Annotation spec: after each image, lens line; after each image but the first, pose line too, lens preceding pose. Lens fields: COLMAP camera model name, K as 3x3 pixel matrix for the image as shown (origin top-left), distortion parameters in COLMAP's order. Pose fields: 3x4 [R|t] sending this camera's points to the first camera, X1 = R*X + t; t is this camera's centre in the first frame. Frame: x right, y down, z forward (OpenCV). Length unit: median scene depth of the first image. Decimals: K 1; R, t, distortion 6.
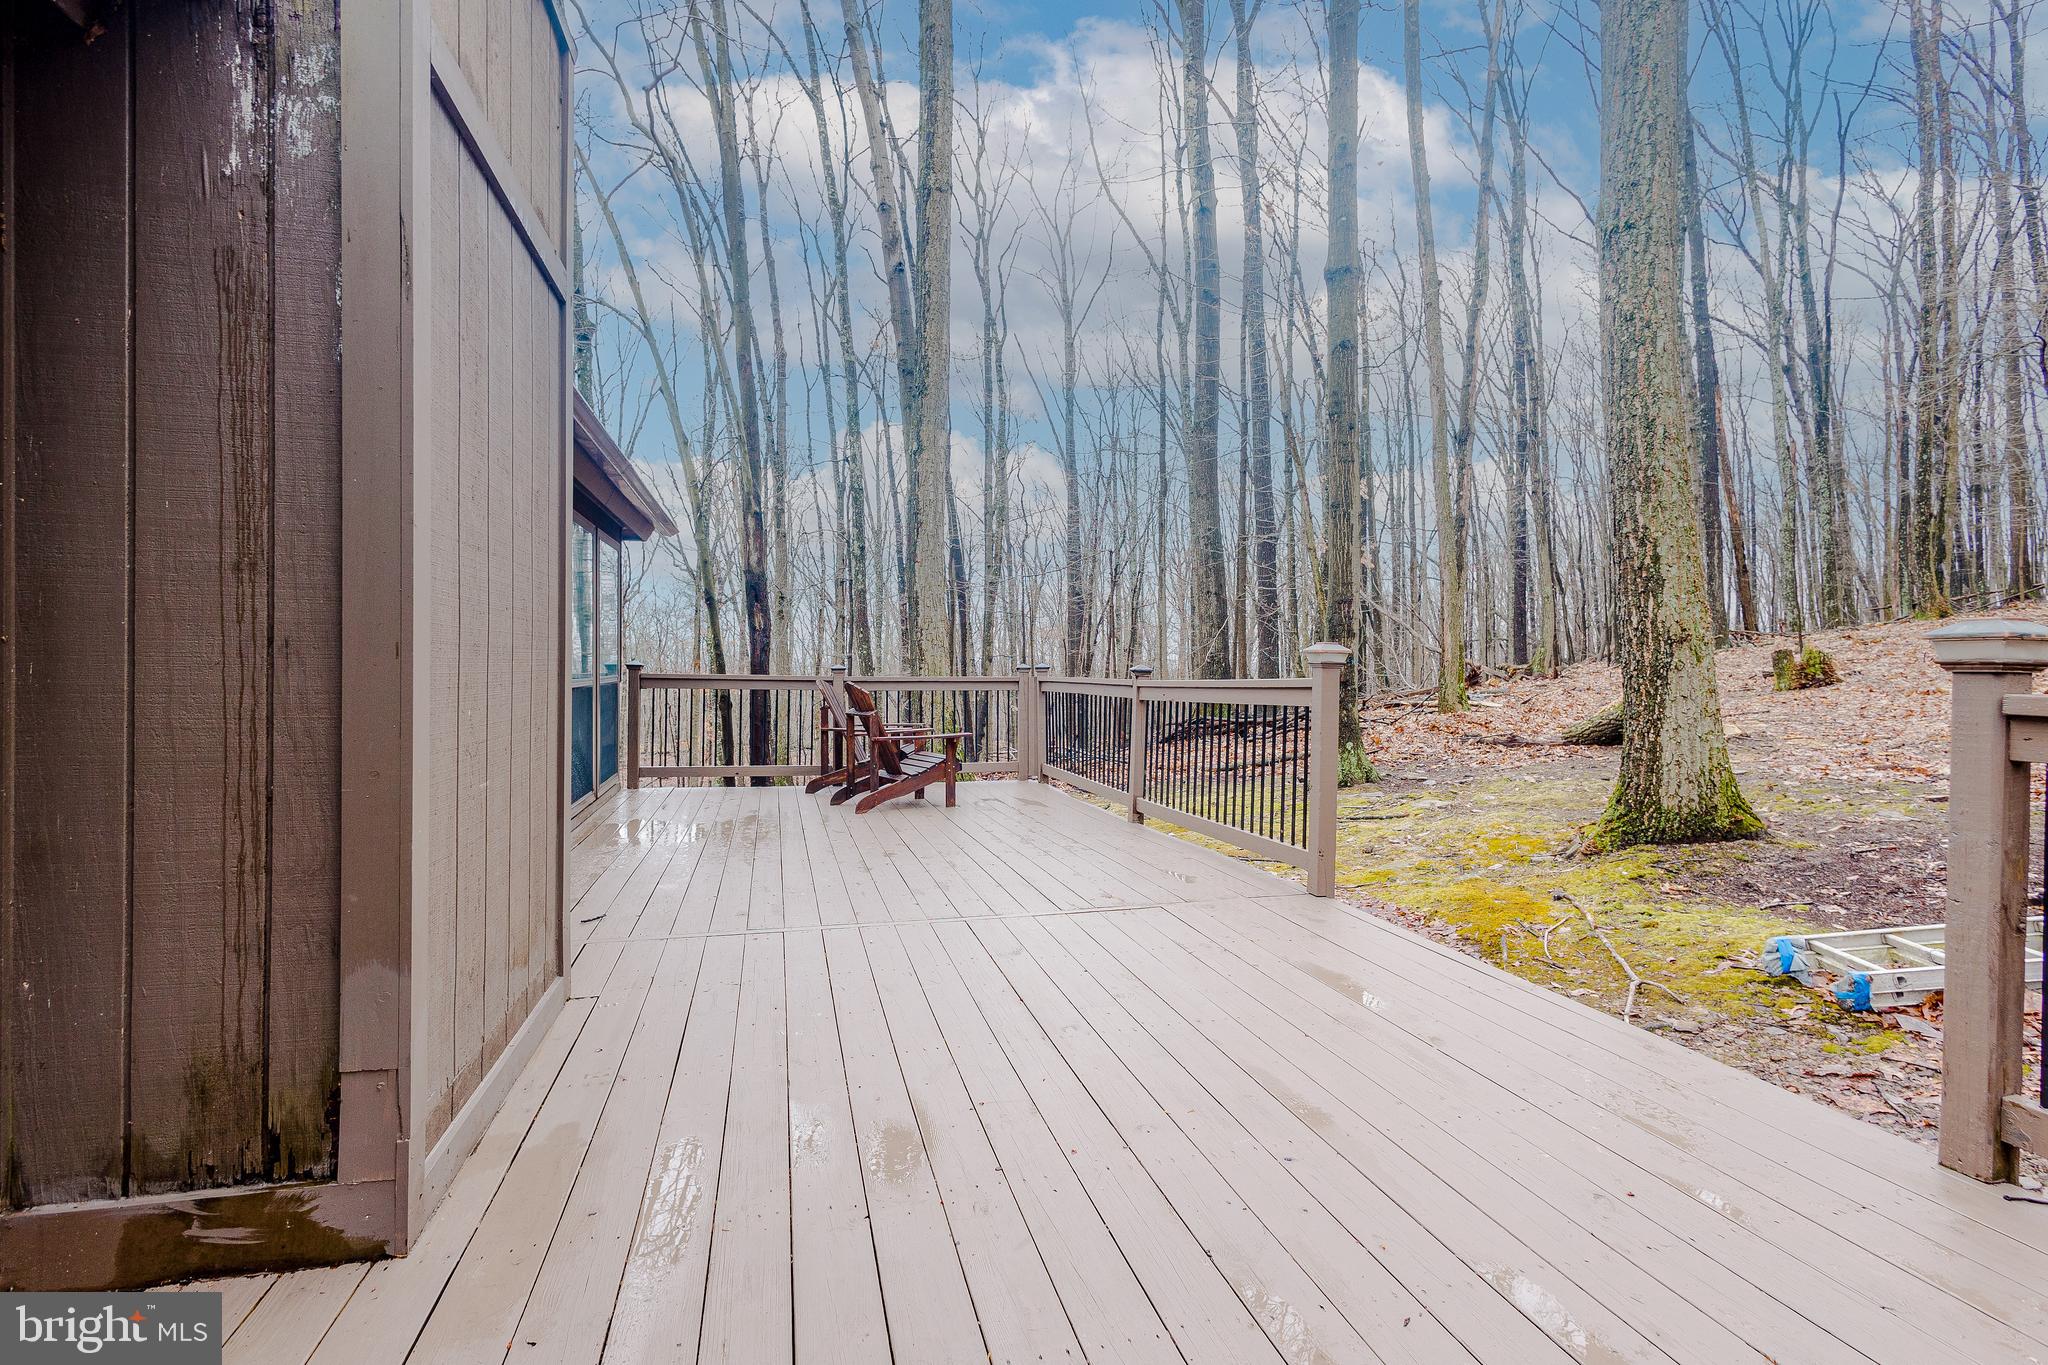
lens RADIAL K [[952.1, 0, 1022.2], [0, 952.1, 679.1], [0, 0, 1]] dist [0.007639, -0.000780]
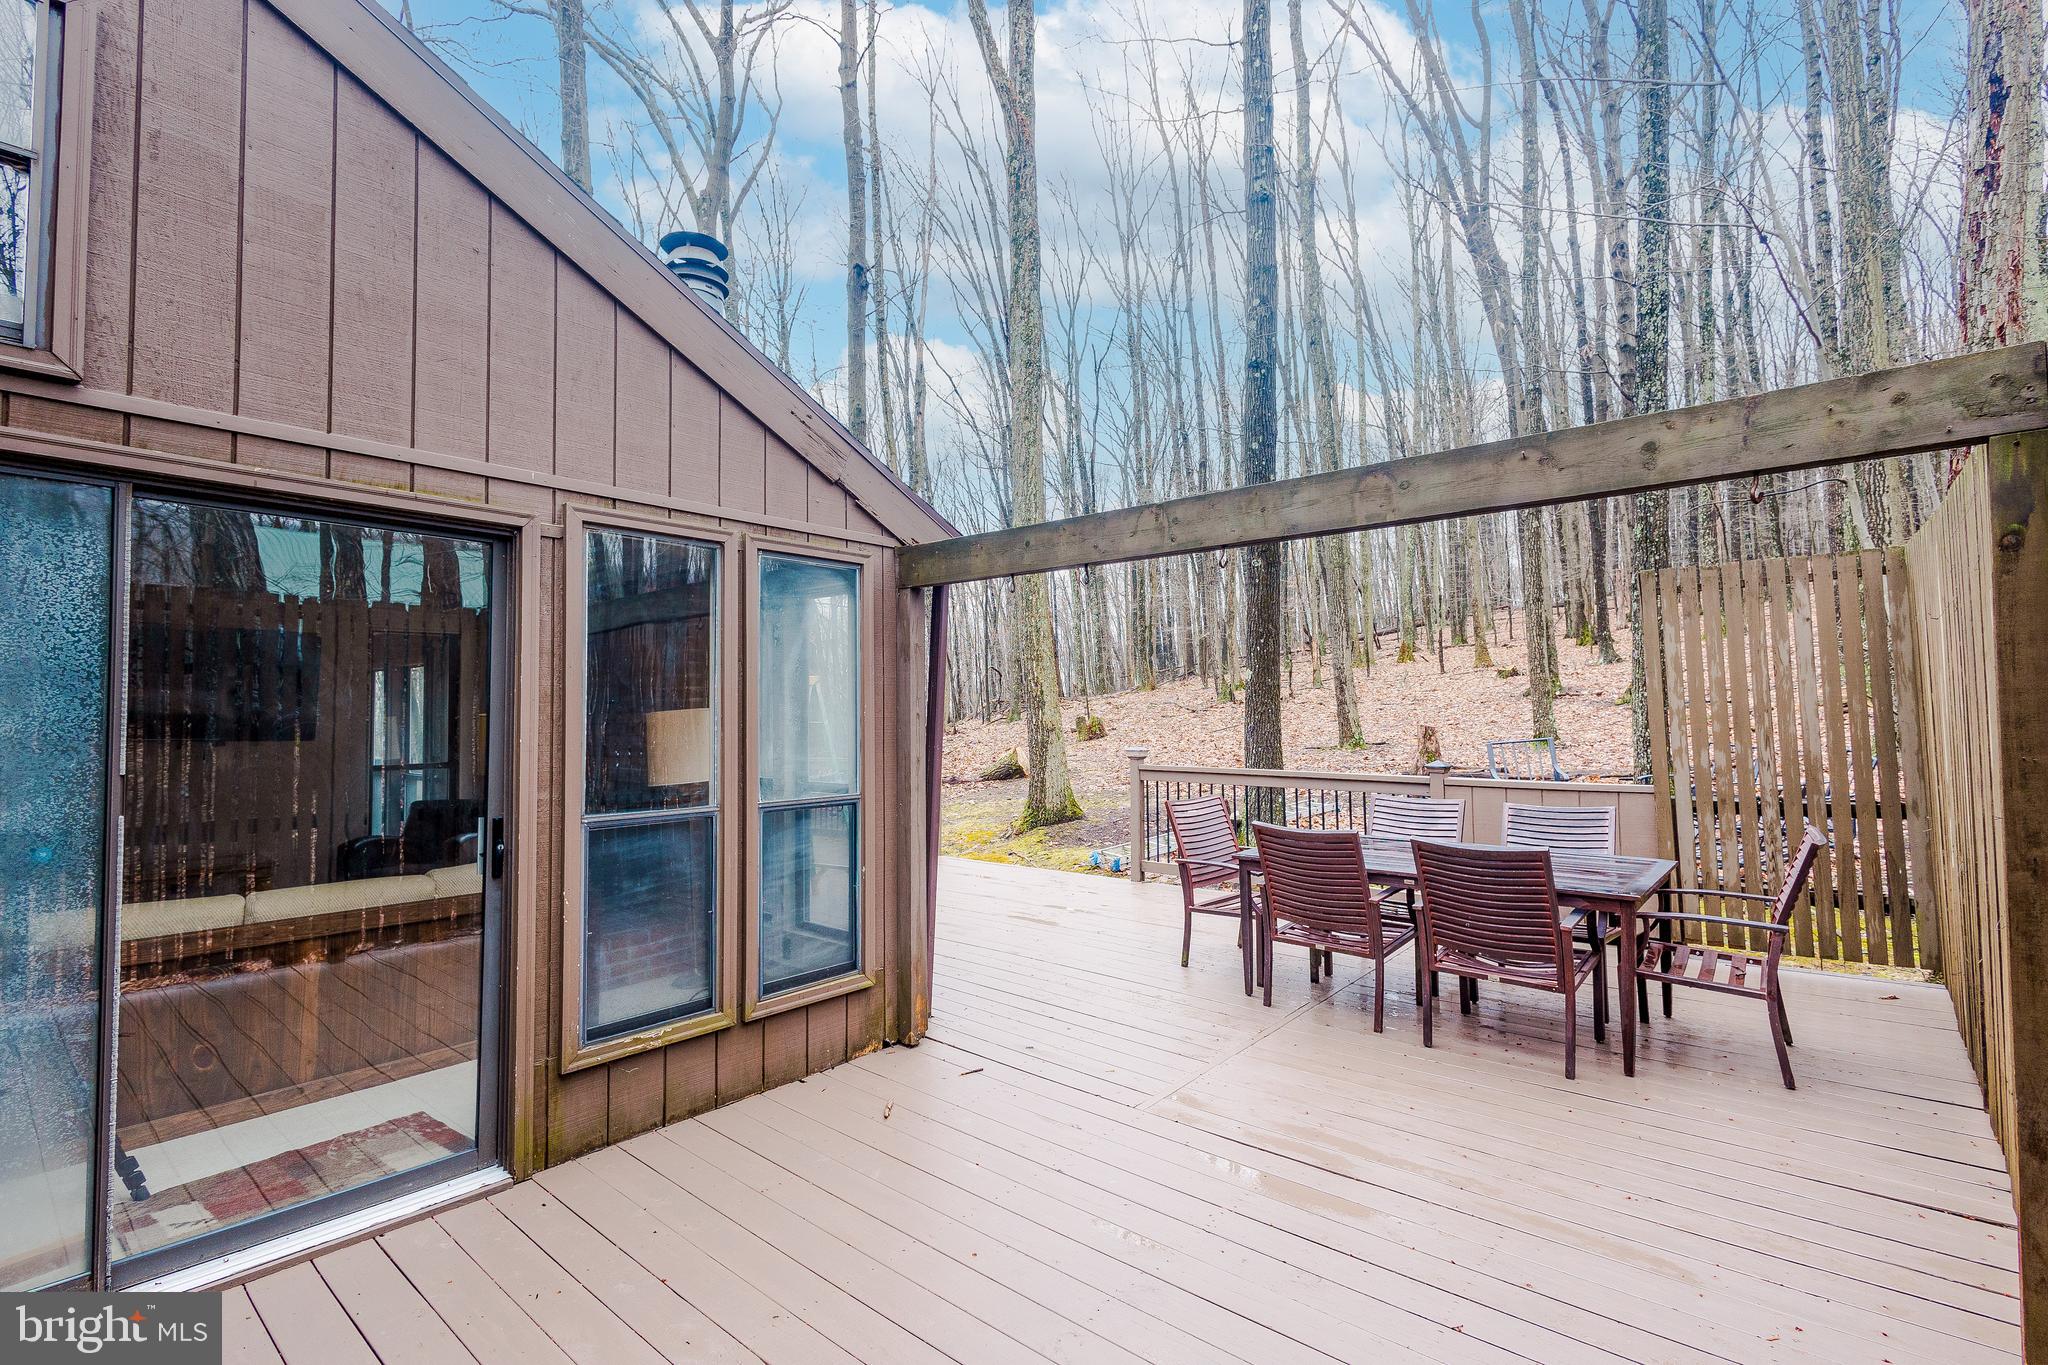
lens RADIAL K [[952.1, 0, 1022.2], [0, 952.1, 679.1], [0, 0, 1]] dist [0.007639, -0.000780]
pose [[0.813733, 0.006546, 0.581202, -0.382828], [0.022863, 0.998802, -0.043259, -0.039457], [-0.580789, 0.048489, 0.812609, -0.444239]]
